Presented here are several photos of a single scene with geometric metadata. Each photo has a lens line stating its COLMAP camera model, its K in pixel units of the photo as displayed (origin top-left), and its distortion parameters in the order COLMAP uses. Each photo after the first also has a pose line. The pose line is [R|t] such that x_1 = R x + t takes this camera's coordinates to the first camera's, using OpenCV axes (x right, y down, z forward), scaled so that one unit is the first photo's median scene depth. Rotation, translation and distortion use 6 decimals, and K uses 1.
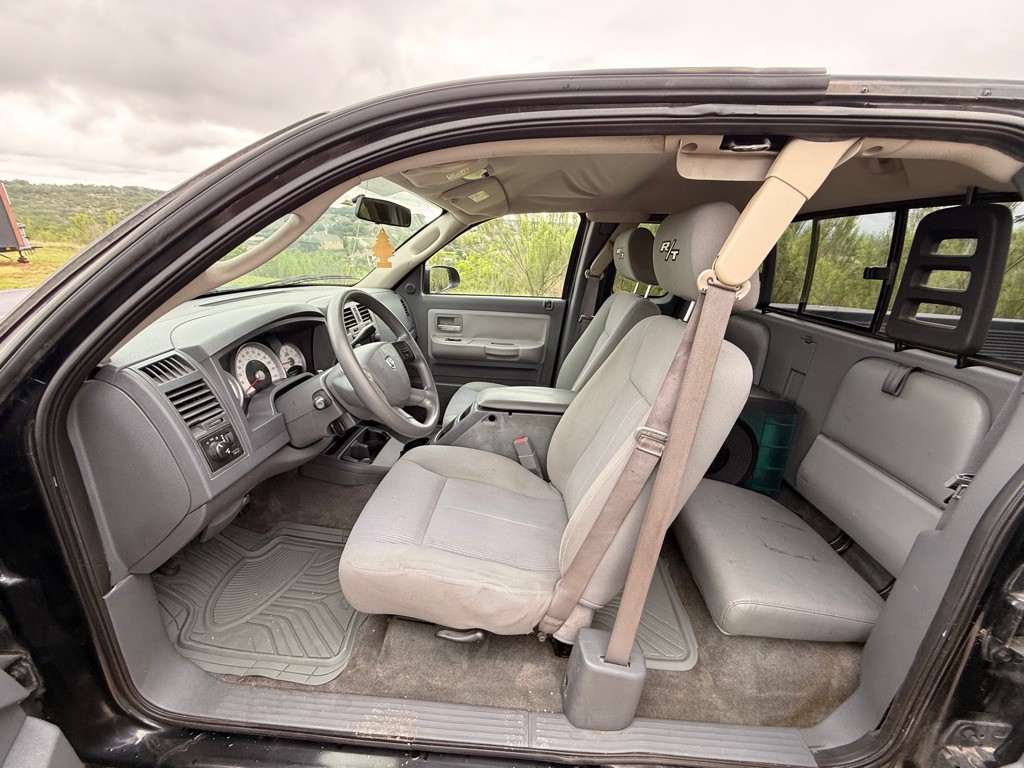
lens RADIAL K [[408.5, 0, 511.6], [0, 408.5, 382.7], [0, 0, 1]] dist [0.002472, -0.000232]
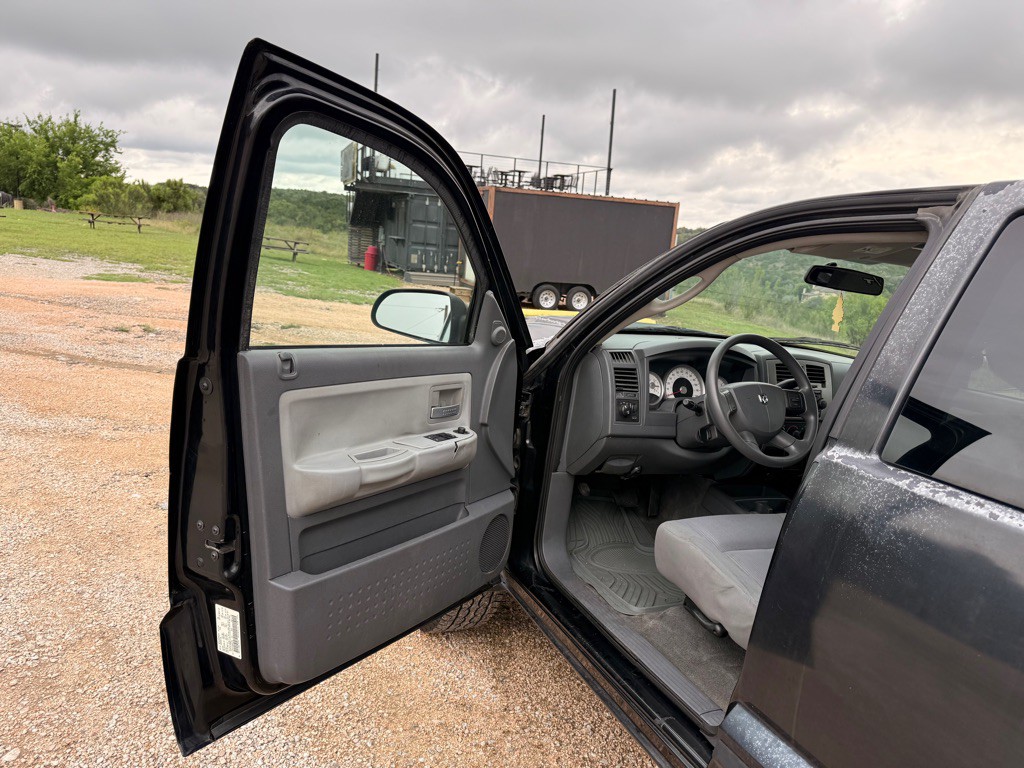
lens RADIAL K [[727.2, 0, 507.5], [0, 727.2, 388.2], [0, 0, 1]] dist [0.035099, -0.045476]
pose [[0.474359, 0.177283, -0.862296, 1.490107], [-0.374157, 0.927241, -0.015194, 0.295703], [0.796862, 0.329842, 0.506177, -0.826952]]
